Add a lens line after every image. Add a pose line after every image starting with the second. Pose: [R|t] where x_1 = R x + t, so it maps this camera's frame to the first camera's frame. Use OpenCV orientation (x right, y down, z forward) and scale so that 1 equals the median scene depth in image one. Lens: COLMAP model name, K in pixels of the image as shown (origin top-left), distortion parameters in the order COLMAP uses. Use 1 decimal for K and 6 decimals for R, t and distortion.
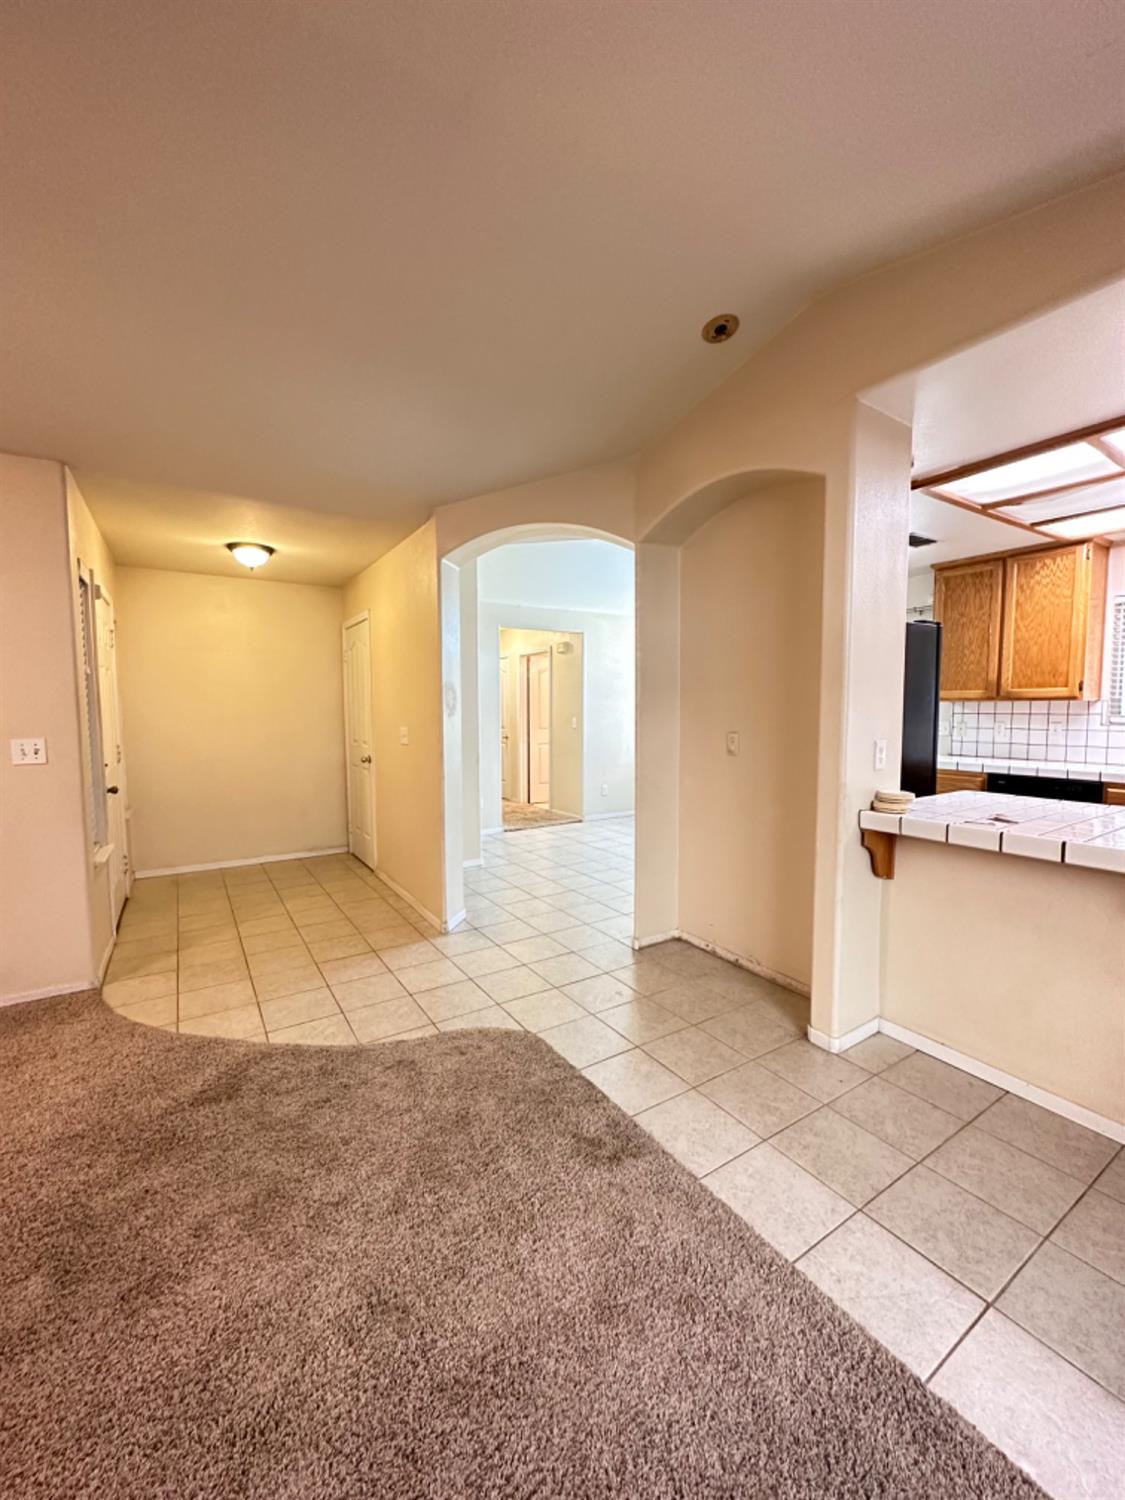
lens RADIAL K [[603.4, 0, 563.3], [0, 603.4, 746.3], [0, 0, 1]] dist [0.000584, 0.000631]
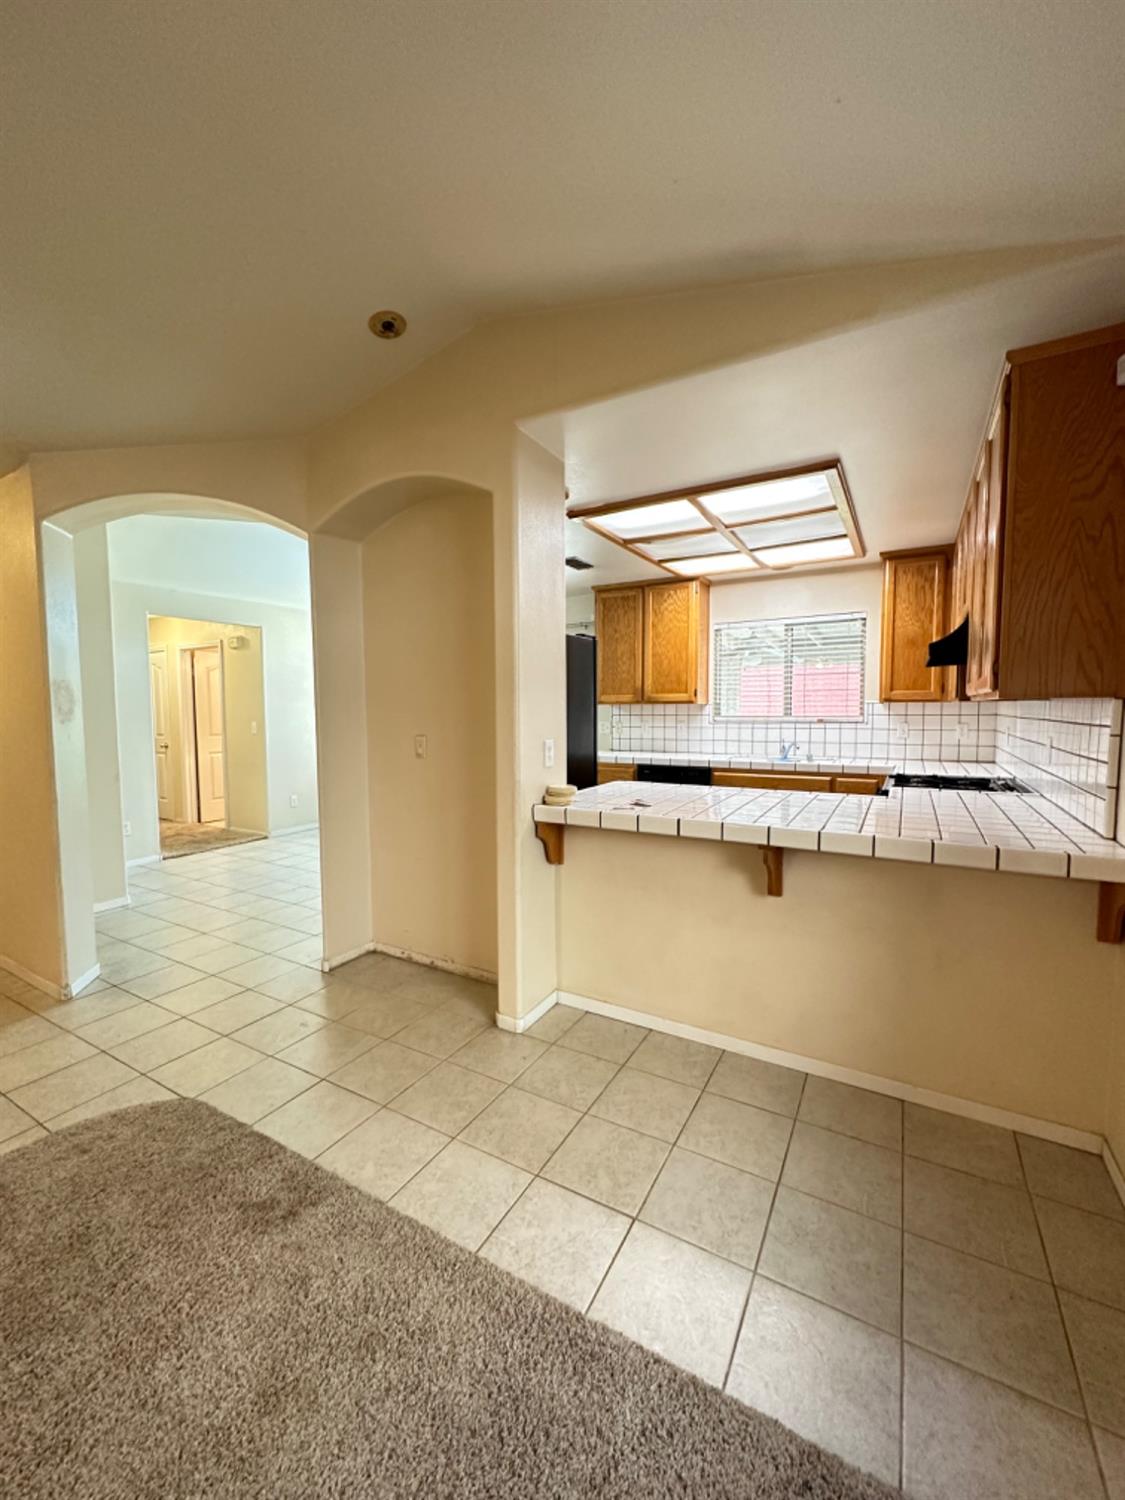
lens RADIAL K [[603.4, 0, 563.3], [0, 603.4, 746.3], [0, 0, 1]] dist [0.000584, 0.000631]
pose [[0.886739, -0.030920, 0.461234, 0.038482], [0.032616, 0.999459, 0.004297, -0.002685], [-0.461117, 0.011233, 0.887268, 0.006527]]
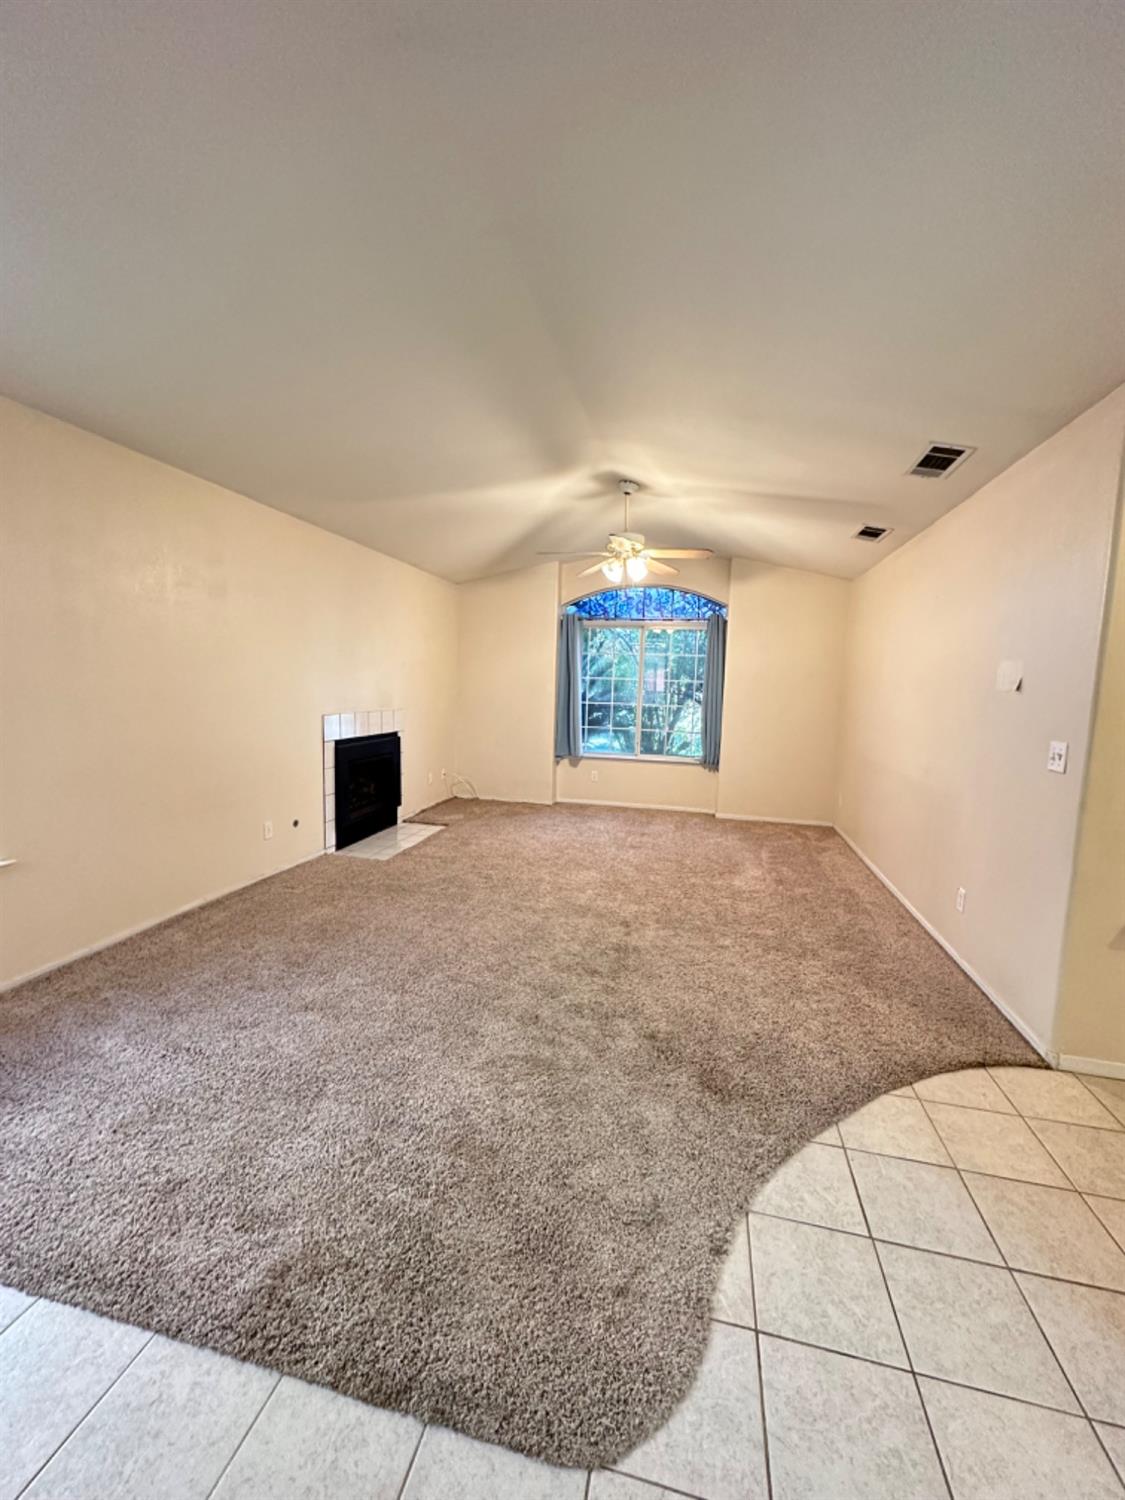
lens RADIAL K [[603.4, 0, 563.3], [0, 603.4, 746.3], [0, 0, 1]] dist [0.000584, 0.000631]
pose [[-0.718530, 0.058295, -0.693048, 0.235496], [-0.070172, 0.985320, 0.155631, -0.097686], [0.691947, 0.160458, -0.703891, 1.222747]]
